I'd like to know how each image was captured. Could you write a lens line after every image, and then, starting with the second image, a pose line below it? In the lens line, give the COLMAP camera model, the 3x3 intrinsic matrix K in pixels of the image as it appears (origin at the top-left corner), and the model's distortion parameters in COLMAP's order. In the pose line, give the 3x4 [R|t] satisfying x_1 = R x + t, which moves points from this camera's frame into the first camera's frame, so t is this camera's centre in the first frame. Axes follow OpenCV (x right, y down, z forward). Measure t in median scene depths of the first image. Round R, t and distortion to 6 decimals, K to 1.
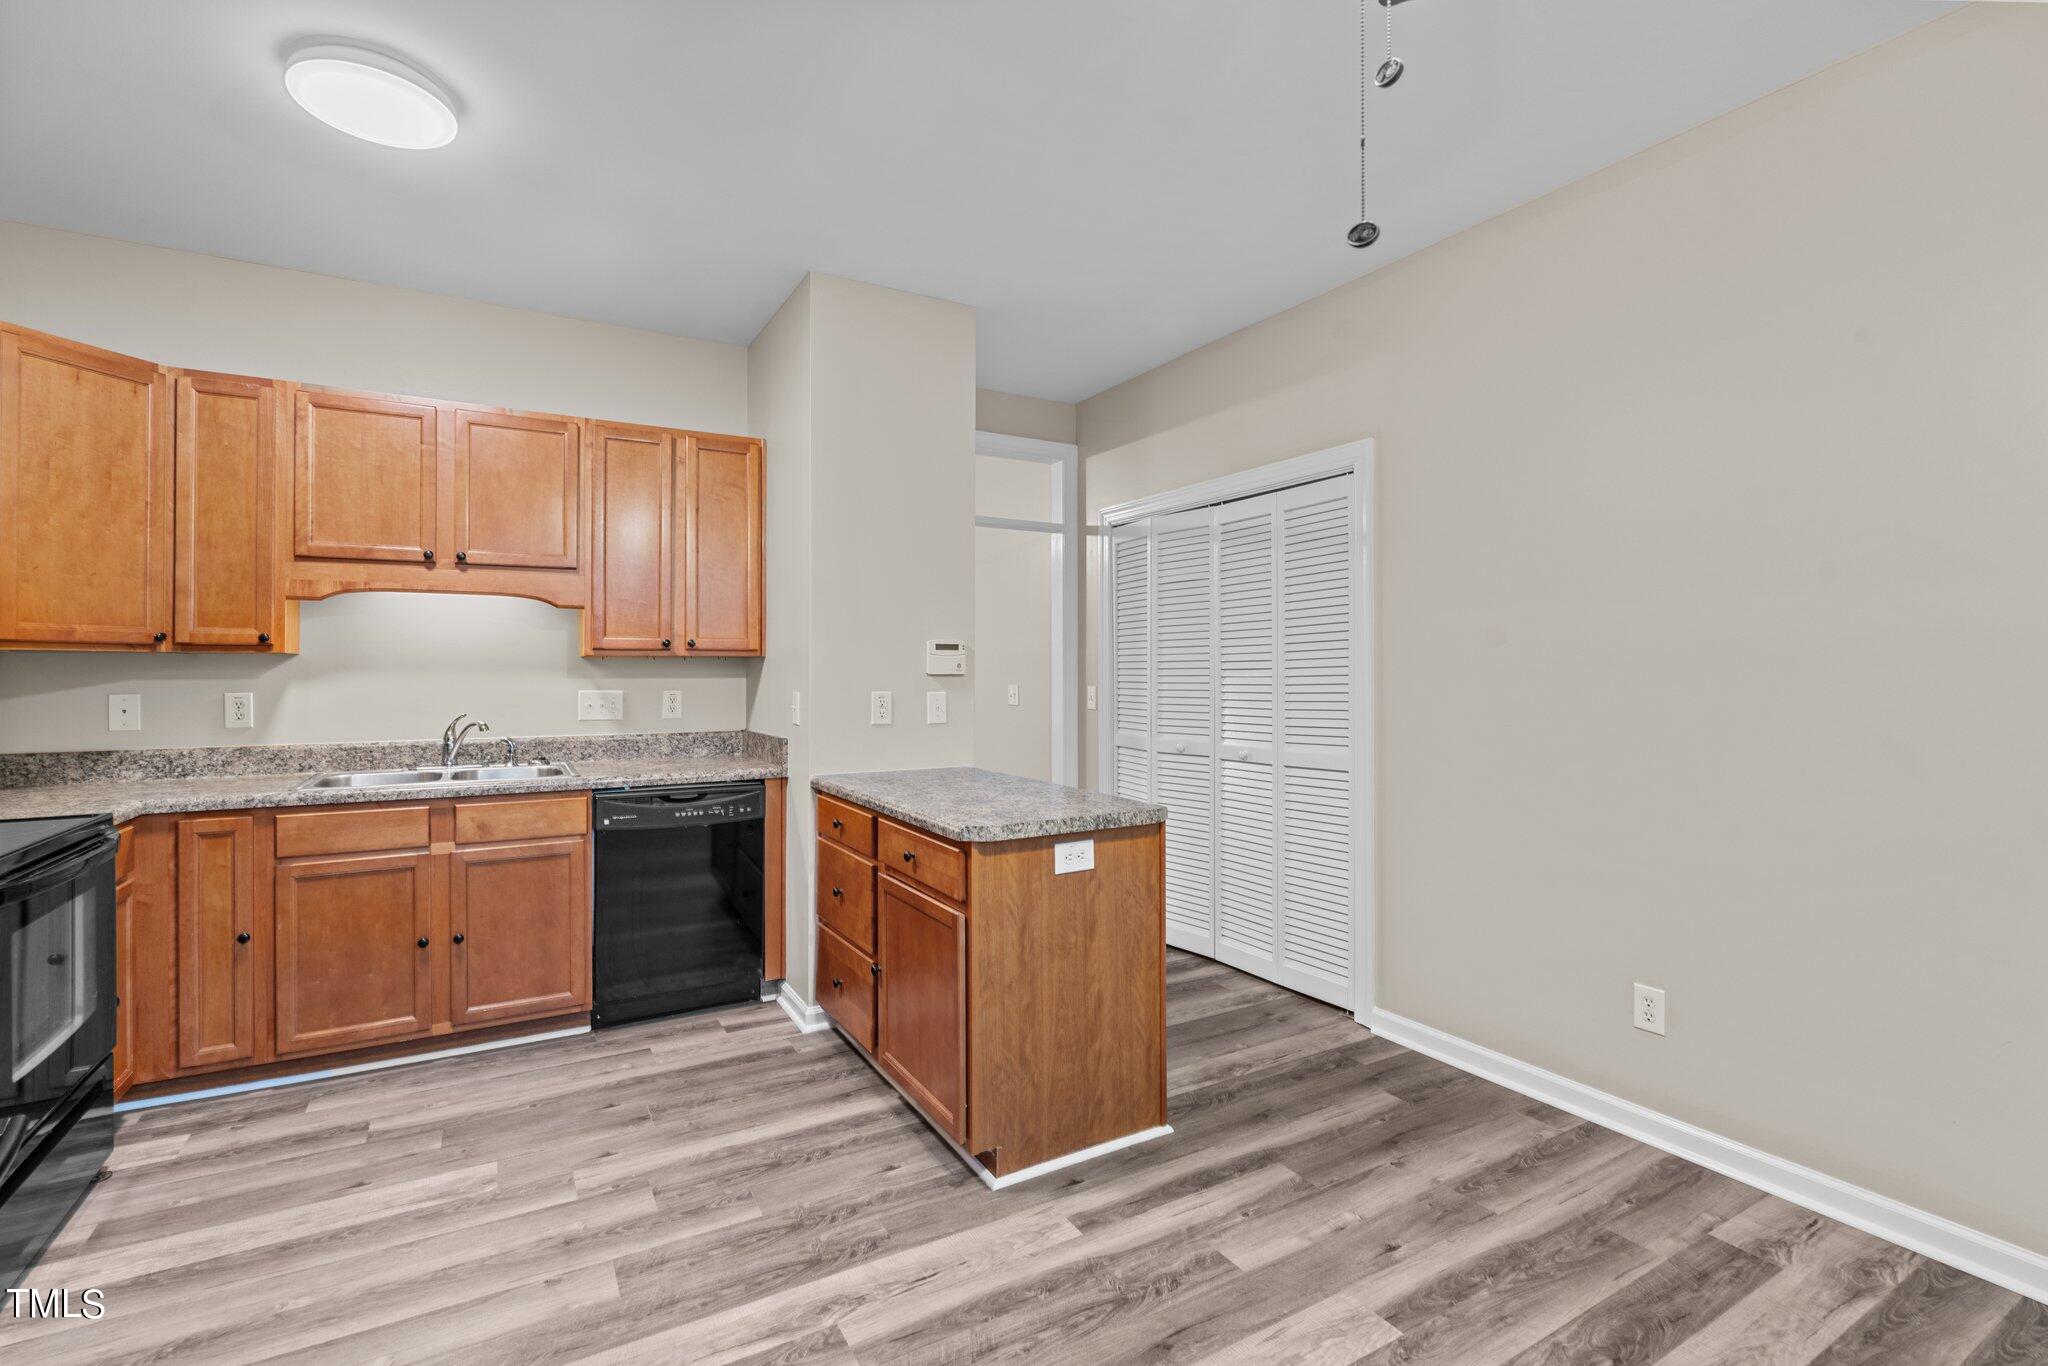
lens RADIAL K [[935.2, 0, 1023.2], [0, 935.2, 664.4], [0, 0, 1]] dist [-0.006072, 0.000045]
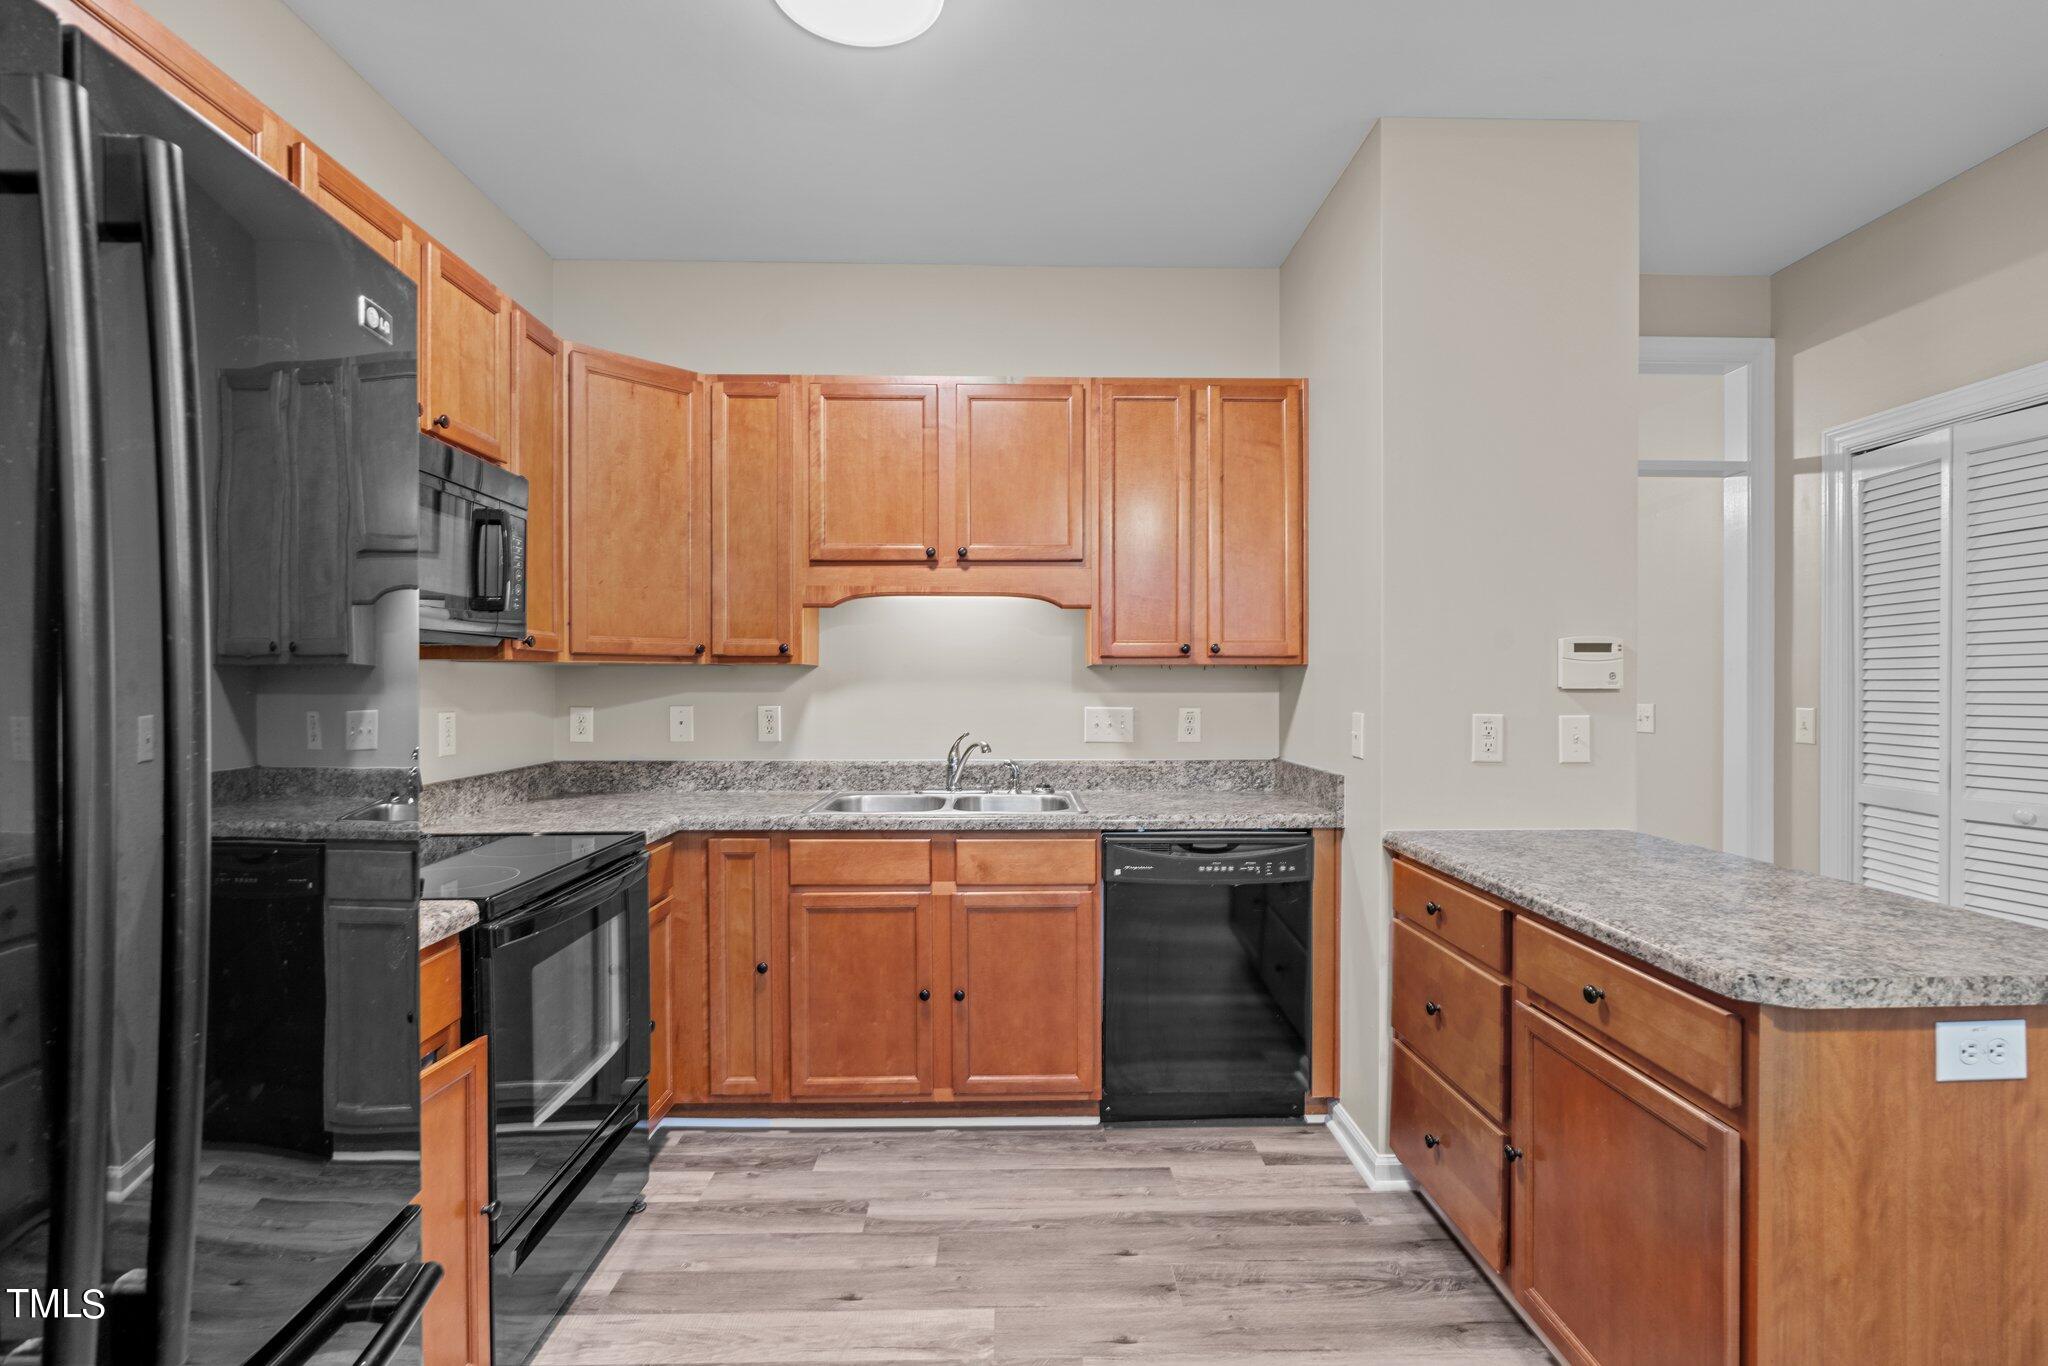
lens RADIAL K [[1000.4, 0, 1024.0], [0, 1000.4, 683.0], [0, 0, 1]] dist [-0.002878, -0.000620]
pose [[0.877551, -0.000256, -0.479482, -0.111694], [0.003068, 0.999982, 0.005081, 0.002057], [0.479473, -0.005930, 0.877537, 0.222228]]
